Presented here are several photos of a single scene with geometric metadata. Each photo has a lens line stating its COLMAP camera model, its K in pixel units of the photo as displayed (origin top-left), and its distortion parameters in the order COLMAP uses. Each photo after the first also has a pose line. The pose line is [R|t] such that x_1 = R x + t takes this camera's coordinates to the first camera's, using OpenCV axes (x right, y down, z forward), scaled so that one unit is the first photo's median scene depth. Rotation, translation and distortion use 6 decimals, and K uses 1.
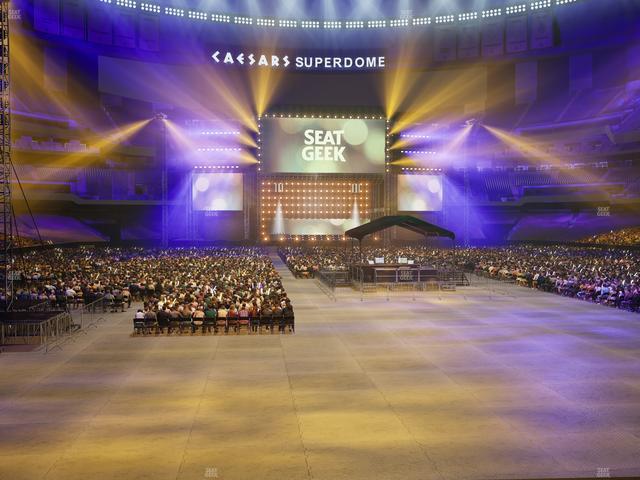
lens RADIAL K [[601.0, 0, 319.4], [0, 601.0, 241.3], [0, 0, 1]] dist [-0.000391, 0.000000]
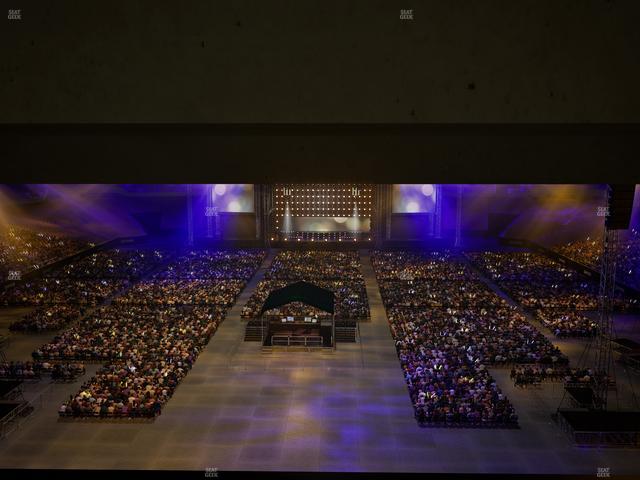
lens RADIAL K [[601.0, 0, 318.1], [0, 601.0, 240.3], [0, 0, 1]] dist [-0.000391, 0.000000]
pose [[0.989885, 0.020546, -0.140374, 0.158317], [-0.003951, 0.993066, 0.117491, -0.136311], [0.141814, -0.115748, 0.983103, -0.121616]]
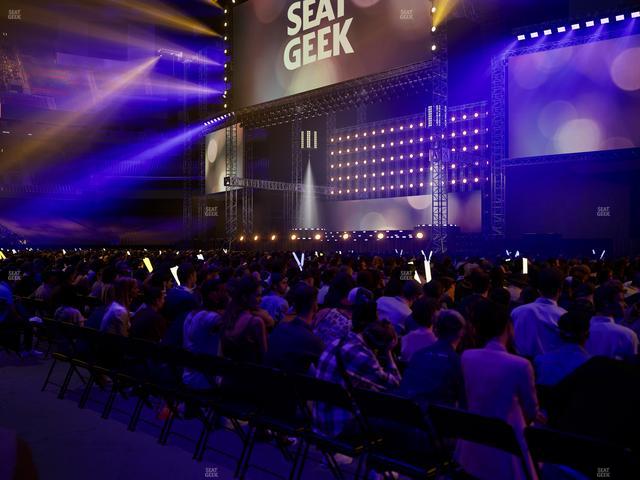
lens RADIAL K [[601.0, 0, 317.6], [0, 601.0, 240.3], [0, 0, 1]] dist [-0.000391, 0.000000]
pose [[0.623984, -0.008354, -0.781392, 0.353889], [-0.022578, 0.999333, -0.028714, 0.011142], [0.781111, 0.035559, 0.623379, 0.722178]]
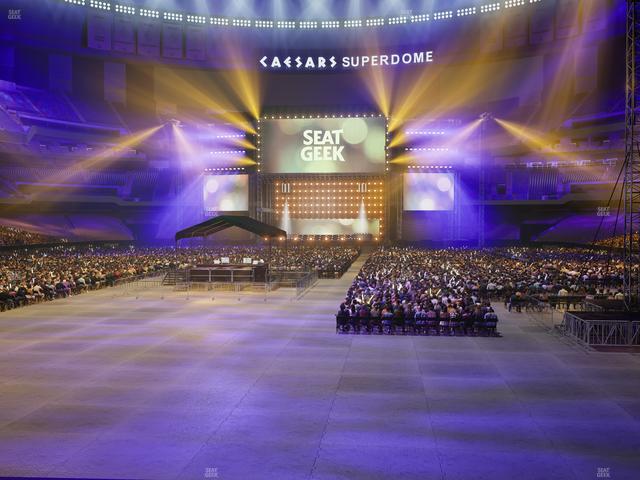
lens RADIAL K [[601.0, 0, 319.7], [0, 601.0, 240.9], [0, 0, 1]] dist [-0.000391, 0.000000]
pose [[0.975823, 0.006004, -0.218478, 0.220295], [-0.006171, 0.999981, -0.000081, -0.000672], [0.218473, 0.001427, 0.975842, 0.024031]]
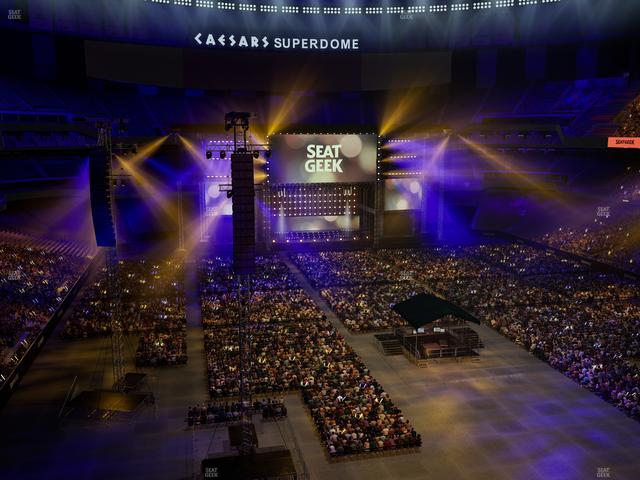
lens RADIAL K [[601.0, 0, 319.9], [0, 601.0, 241.0], [0, 0, 1]] dist [-0.000391, 0.000000]
pose [[0.993537, -0.020104, 0.111718, -0.128834], [0.003081, 0.988605, 0.150503, -0.175093], [-0.113471, -0.149186, 0.982277, -0.134484]]
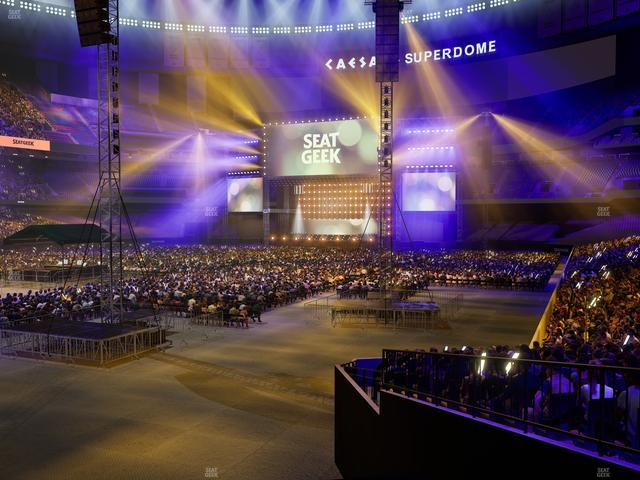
lens RADIAL K [[601.0, 0, 319.3], [0, 601.0, 239.7], [0, 0, 1]] dist [-0.000391, 0.000000]
pose [[0.864607, 0.018391, -0.502113, 0.522049], [-0.014037, 0.999824, 0.012449, -0.015602], [0.502253, -0.003716, 0.864712, 0.106155]]
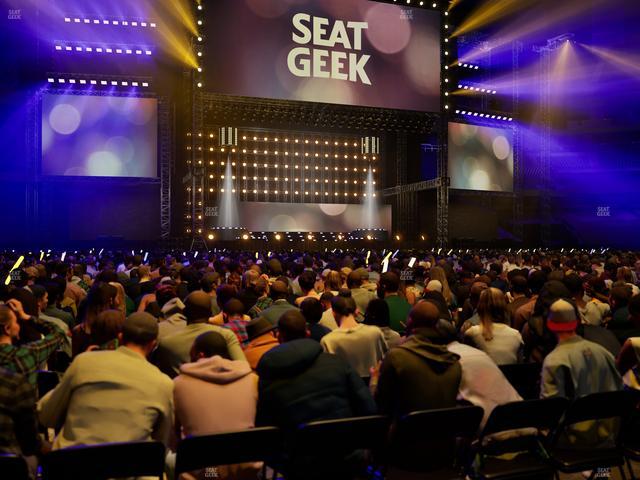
lens RADIAL K [[601.0, 0, 320.0], [0, 601.0, 240.1], [0, 0, 1]] dist [-0.000391, 0.000000]
pose [[0.972694, 0.002118, 0.232080, -0.114229], [0.006599, 0.999302, -0.036779, 0.016134], [-0.231996, 0.037306, 0.972001, 0.523186]]
